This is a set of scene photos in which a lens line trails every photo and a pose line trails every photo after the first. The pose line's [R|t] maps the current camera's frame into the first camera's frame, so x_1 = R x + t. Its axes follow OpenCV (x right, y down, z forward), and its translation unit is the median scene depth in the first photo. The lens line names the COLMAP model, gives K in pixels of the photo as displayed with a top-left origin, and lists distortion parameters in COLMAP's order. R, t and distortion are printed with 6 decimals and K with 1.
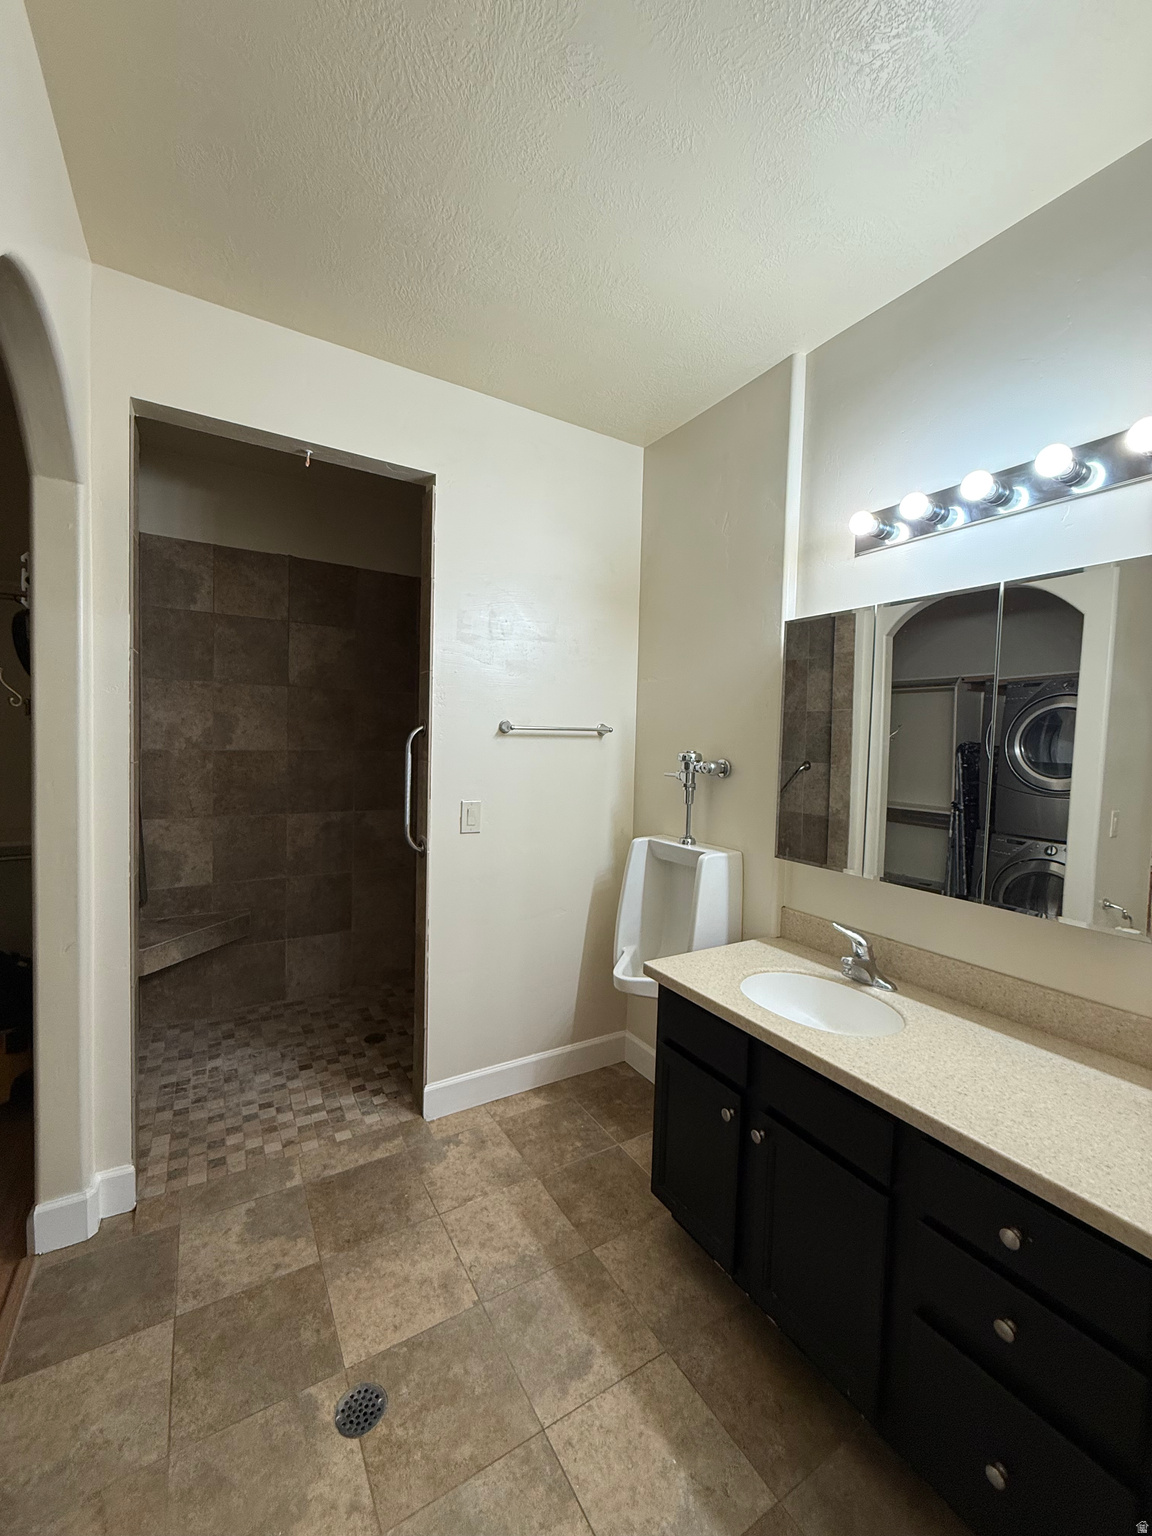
lens RADIAL K [[610.6, 0, 576.6], [0, 610.6, 764.4], [0, 0, 1]] dist [-0.000449, 0.000119]
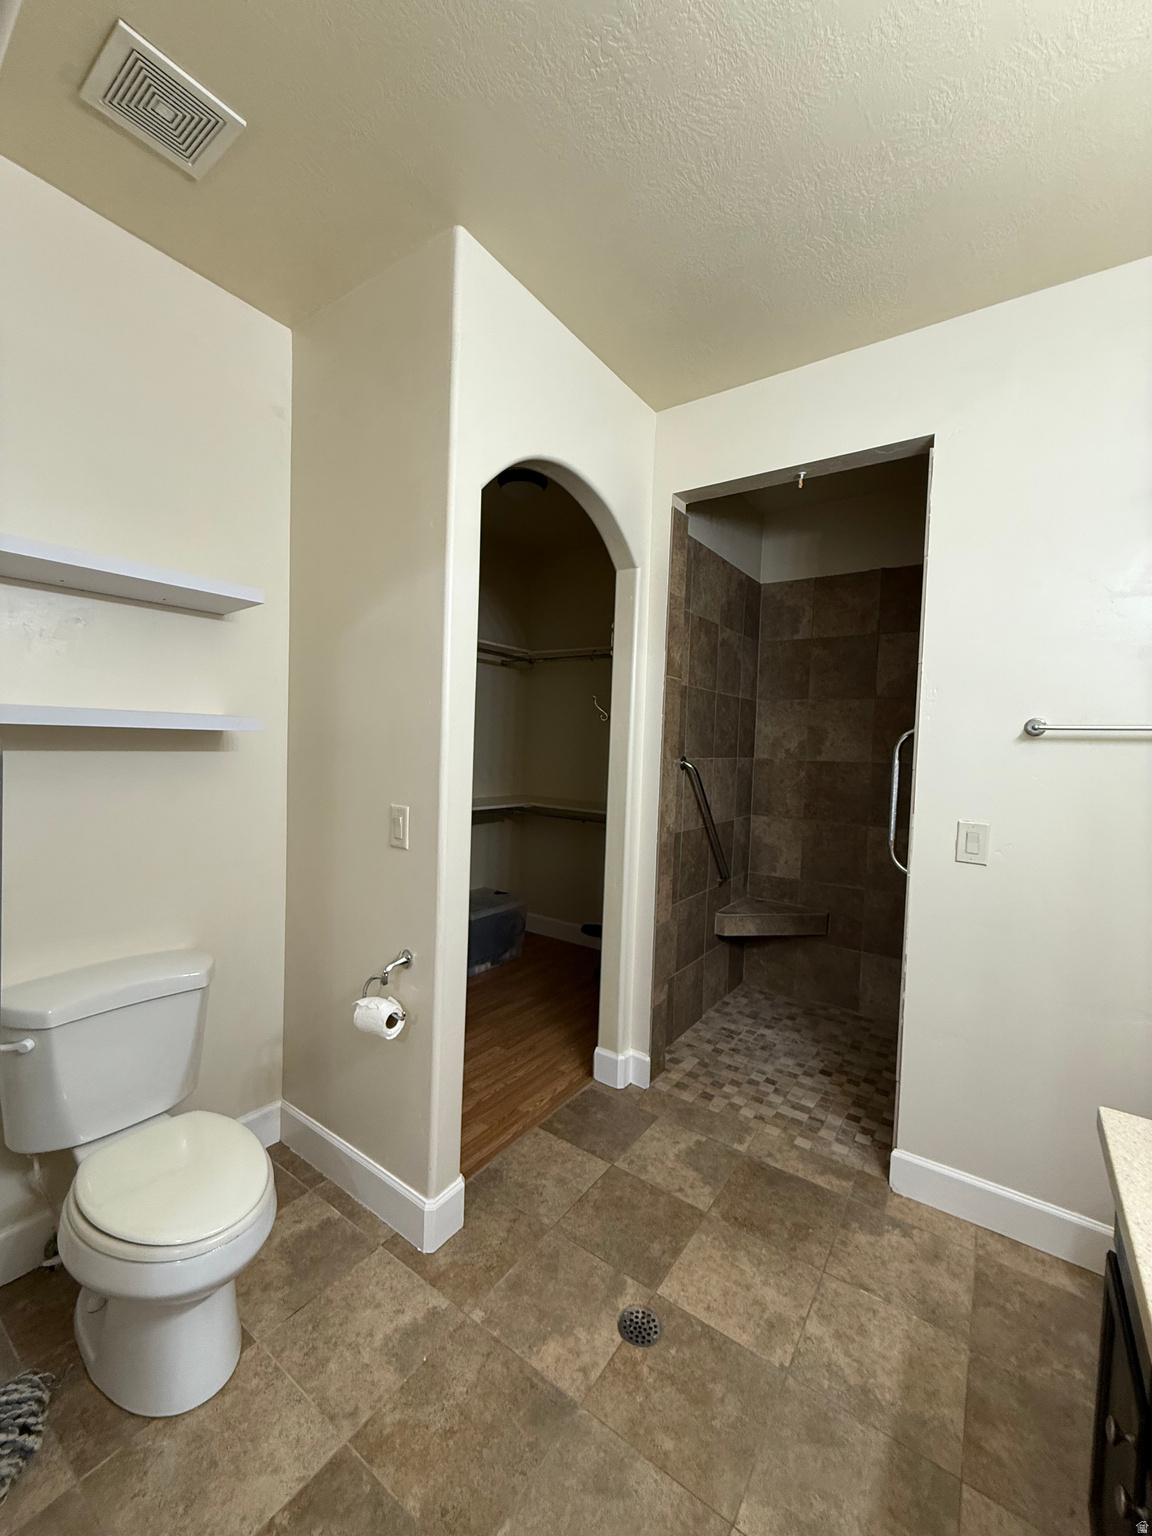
lens RADIAL K [[610.6, 0, 576.6], [0, 610.6, 764.4], [0, 0, 1]] dist [-0.000449, 0.000119]
pose [[0.400736, 0.020632, -0.915961, 0.377857], [-0.062708, 0.998020, -0.004955, 0.023026], [0.914045, 0.059423, 0.401236, 0.236575]]
